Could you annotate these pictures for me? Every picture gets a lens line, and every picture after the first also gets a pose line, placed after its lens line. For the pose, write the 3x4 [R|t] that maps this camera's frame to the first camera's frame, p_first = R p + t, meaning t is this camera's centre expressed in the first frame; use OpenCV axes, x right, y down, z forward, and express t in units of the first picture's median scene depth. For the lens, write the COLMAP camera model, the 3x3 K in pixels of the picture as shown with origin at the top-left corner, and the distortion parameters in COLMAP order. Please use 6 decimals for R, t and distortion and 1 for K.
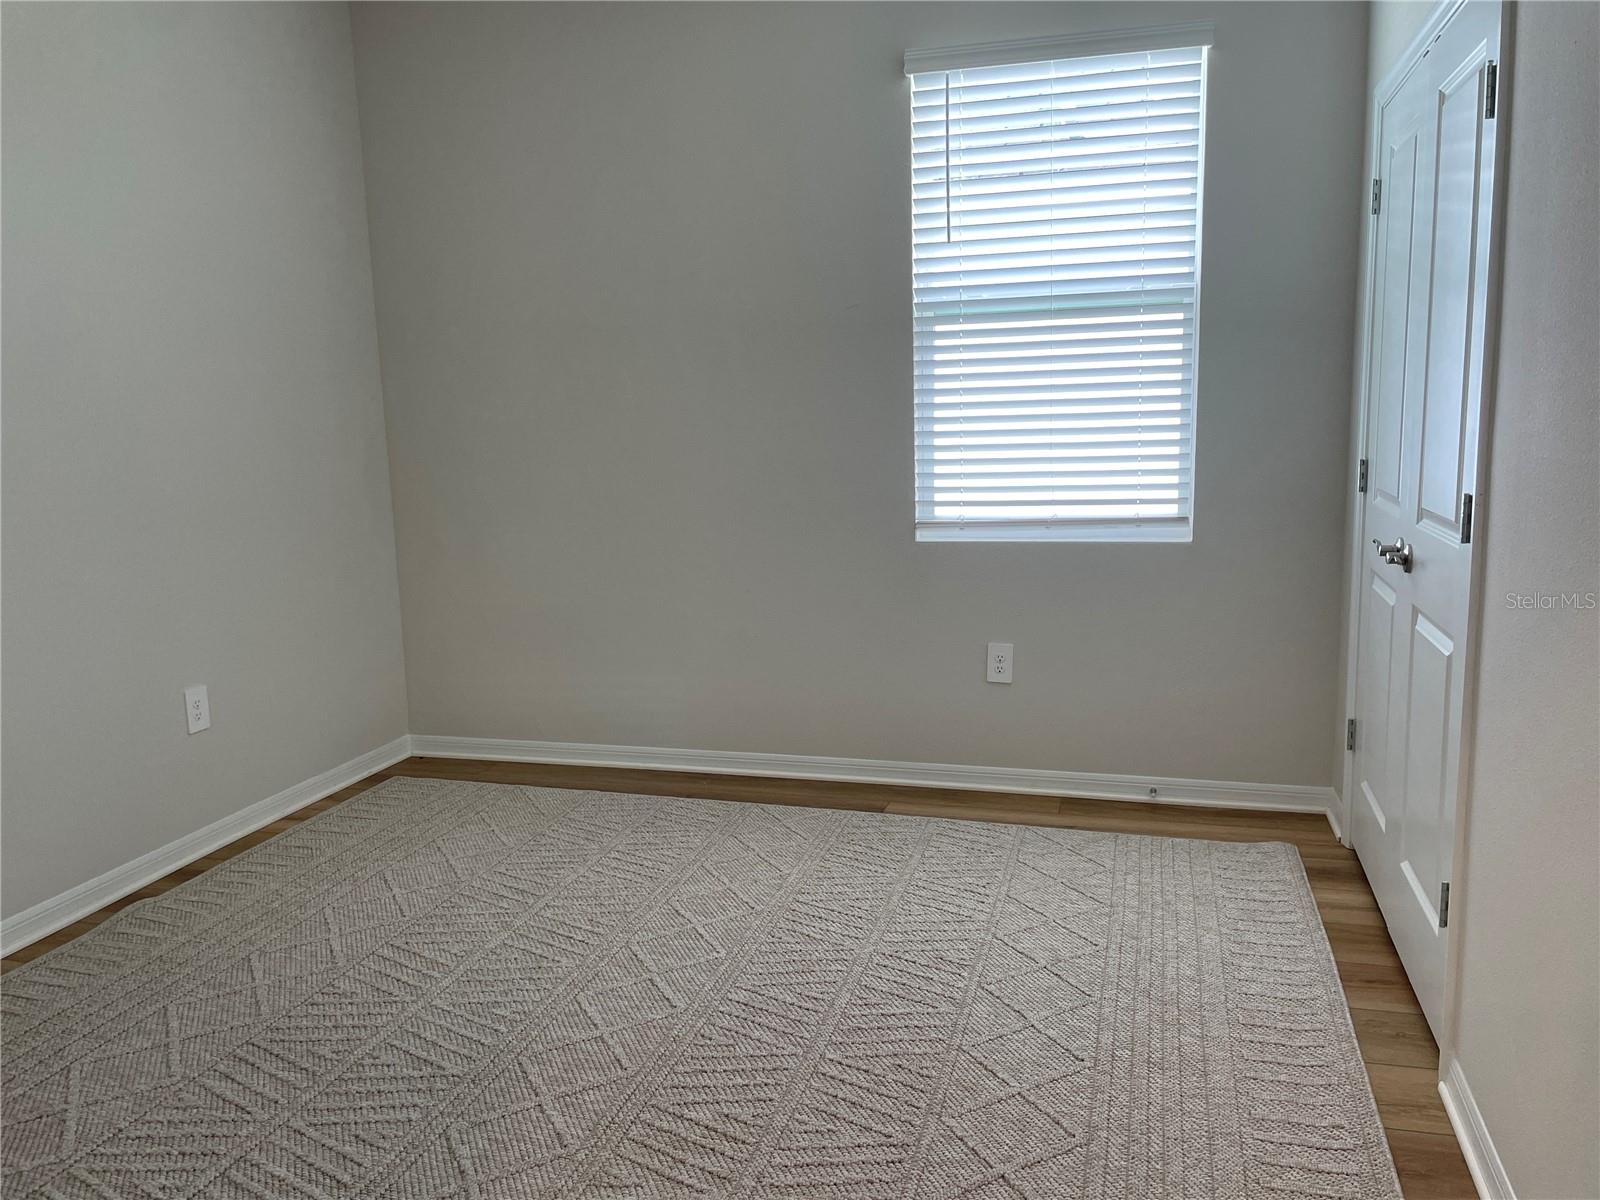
lens RADIAL K [[1212.7, 0, 807.6], [0, 1212.7, 595.8], [0, 0, 1]] dist [0.092451, -0.124924]
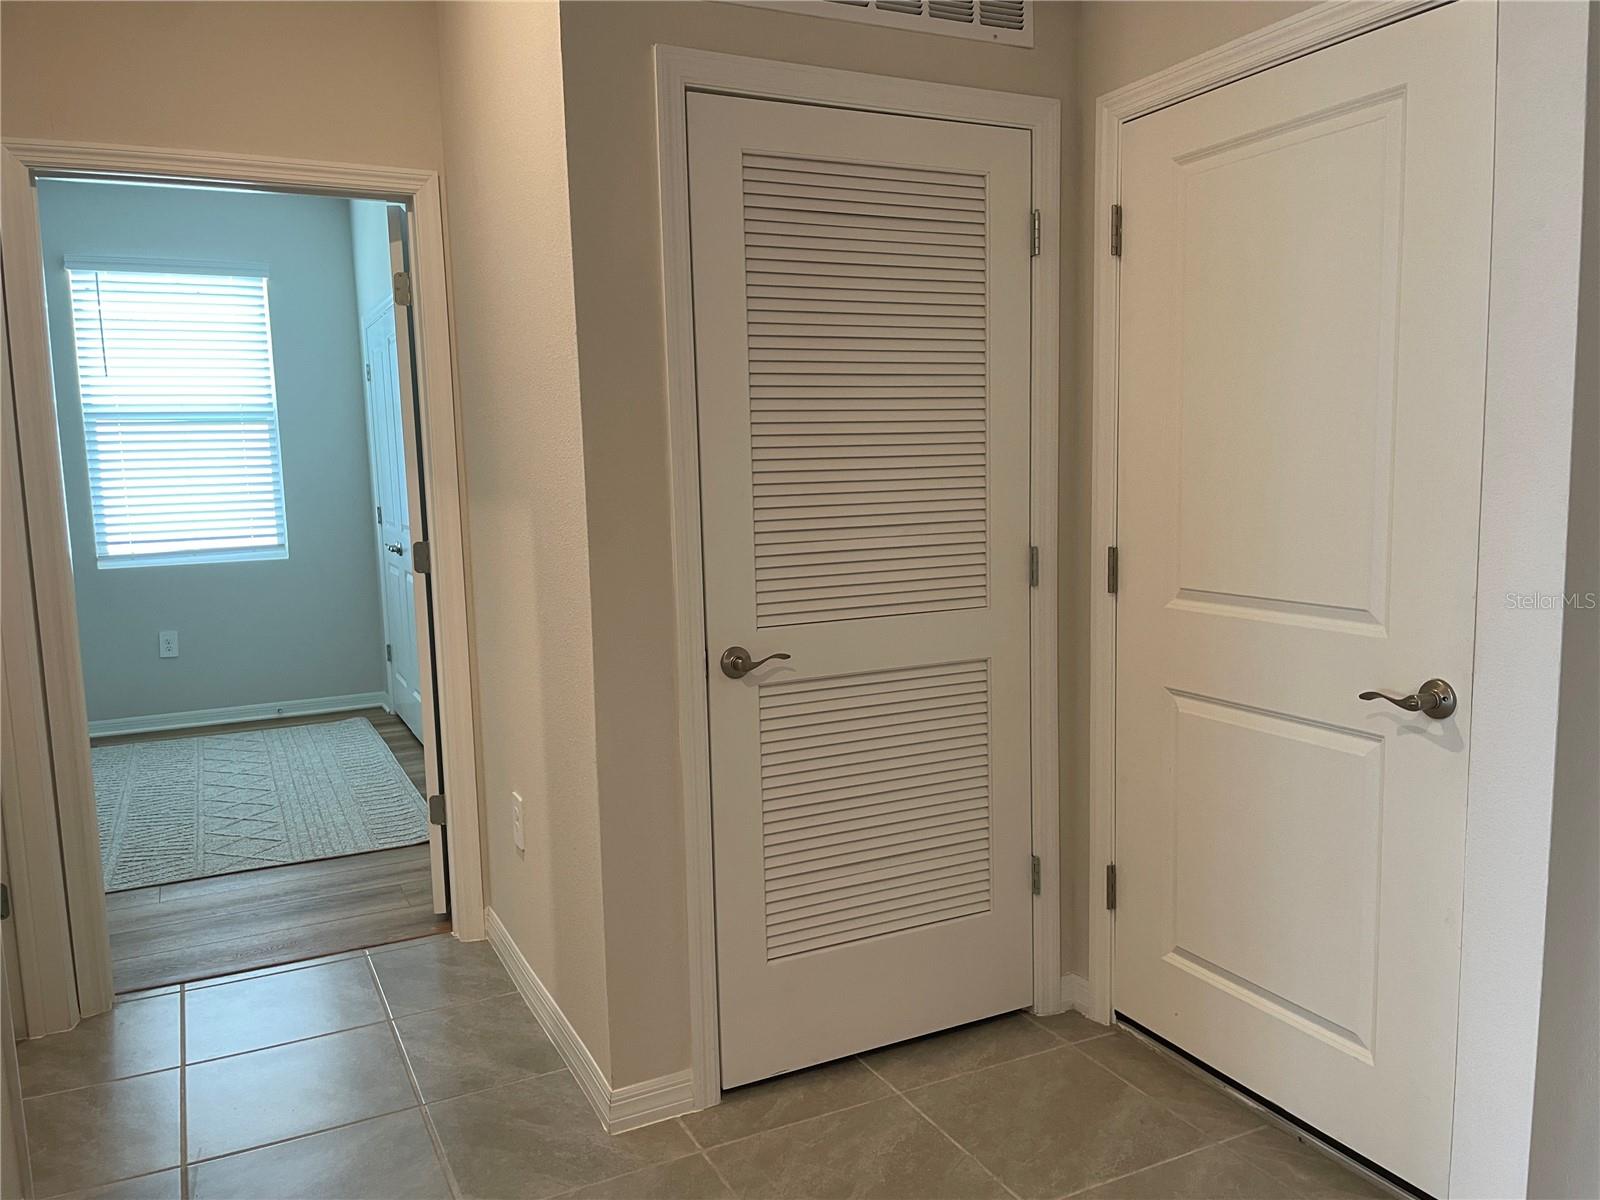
lens RADIAL K [[1212.7, 0, 803.1], [0, 1212.7, 604.1], [0, 0, 1]] dist [0.092451, -0.124924]
pose [[0.744153, -0.075322, 0.663749, -0.295737], [0.111625, 0.993673, -0.012385, 0.121573], [-0.658617, 0.083308, 0.747853, -0.753521]]
